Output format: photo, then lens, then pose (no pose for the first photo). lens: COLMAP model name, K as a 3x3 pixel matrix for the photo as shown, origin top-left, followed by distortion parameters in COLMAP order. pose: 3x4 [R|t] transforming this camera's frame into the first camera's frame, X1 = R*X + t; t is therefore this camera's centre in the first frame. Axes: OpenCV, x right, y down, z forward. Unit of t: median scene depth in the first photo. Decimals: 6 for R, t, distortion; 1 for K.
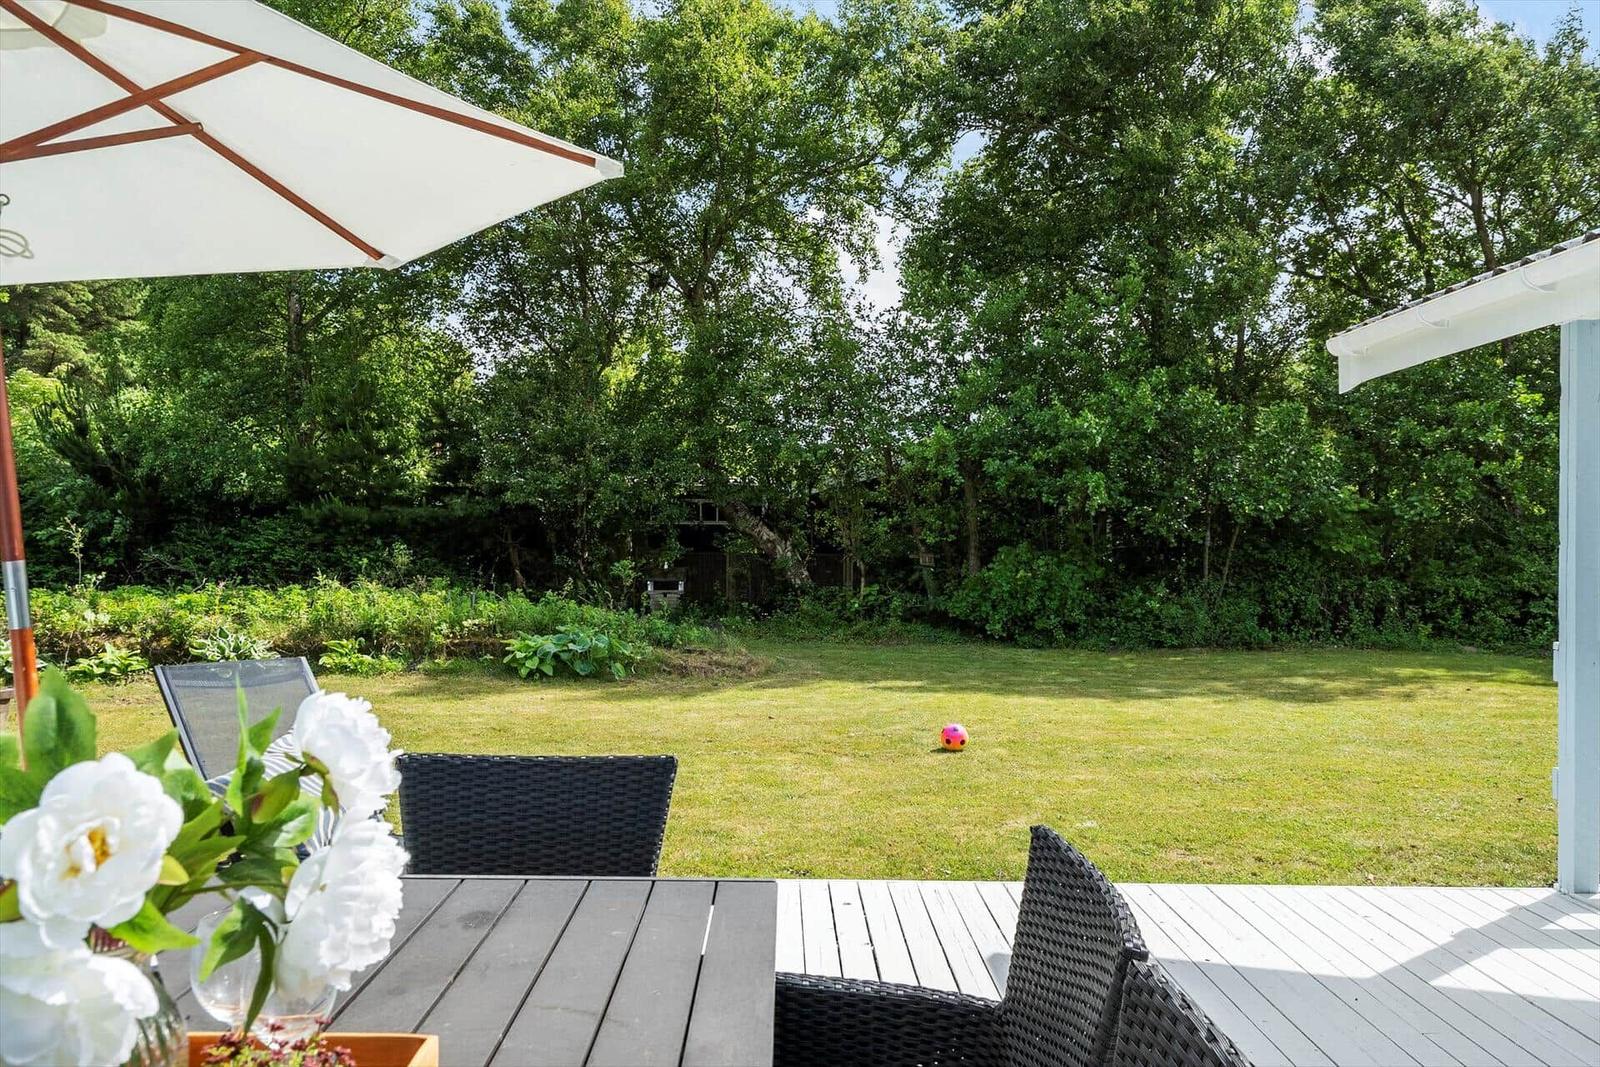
lens RADIAL K [[1190.1, 0, 798.6], [0, 1190.1, 538.0], [0, 0, 1]] dist [-0.021760, -0.004718]
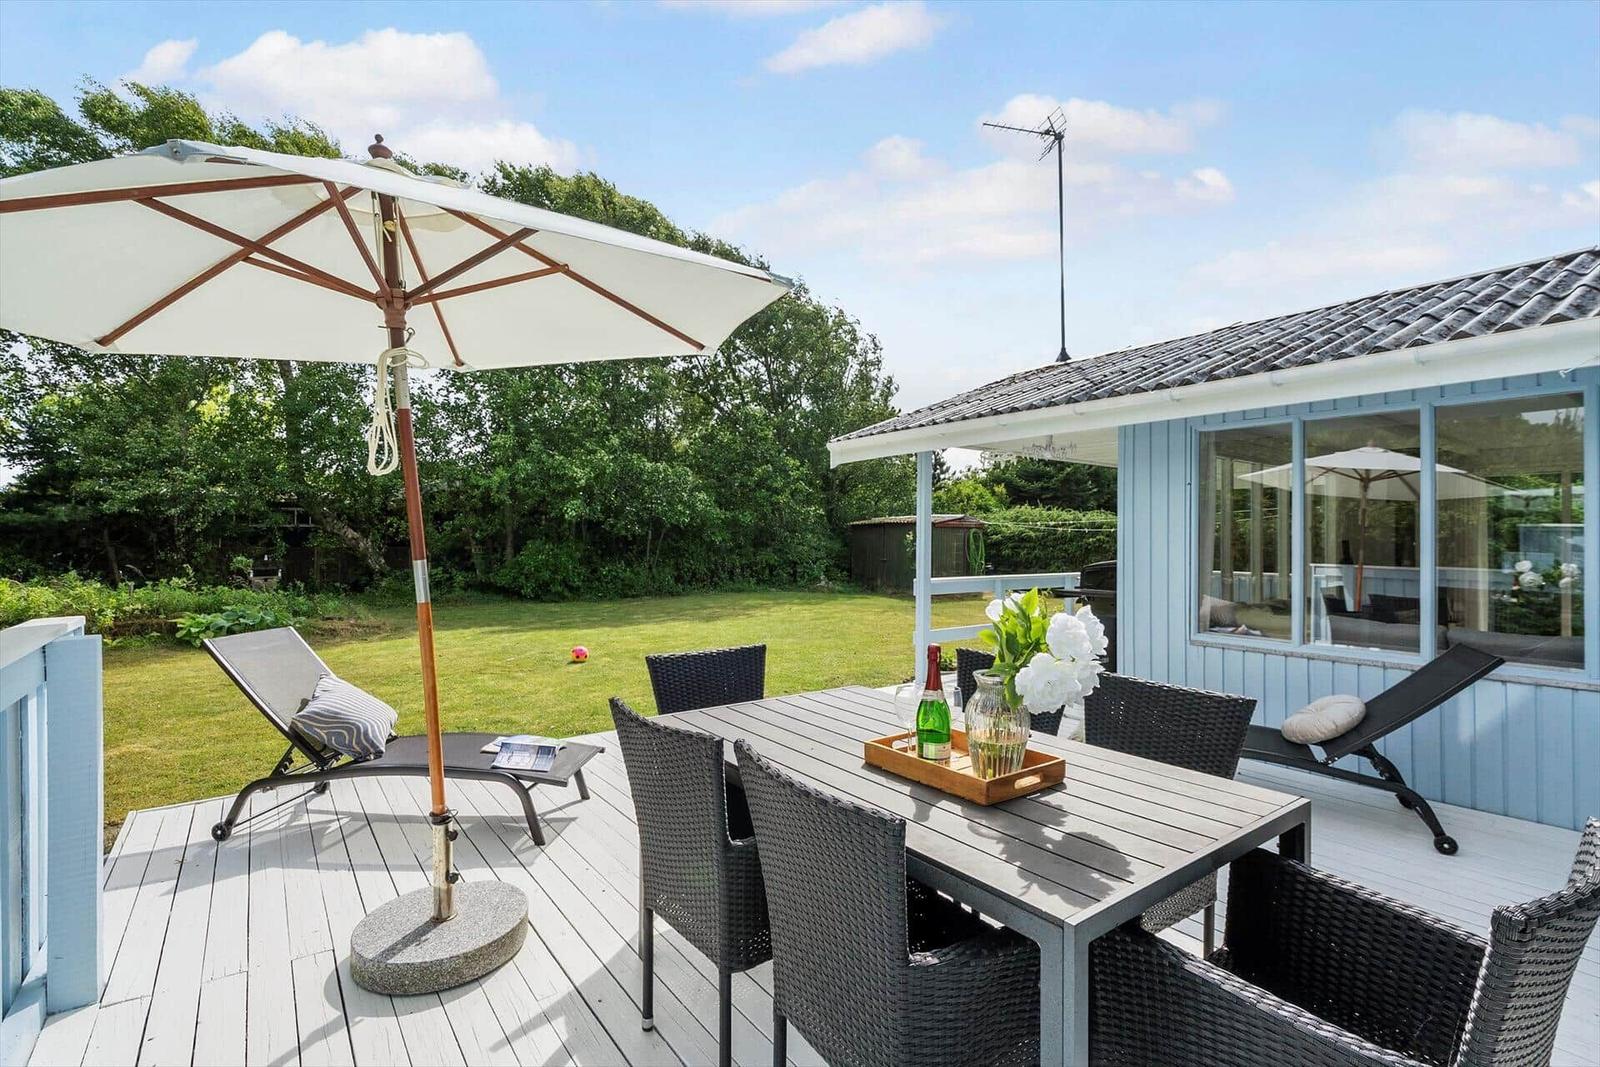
lens RADIAL K [[723.3, 0, 796.3], [0, 723.3, 530.6], [0, 0, 1]] dist [-0.004743, -0.000619]
pose [[0.807265, -0.003225, 0.590180, -0.116064], [0.006320, 0.999975, -0.003181, -0.001361], [-0.590155, 0.006298, 0.807265, -0.005596]]
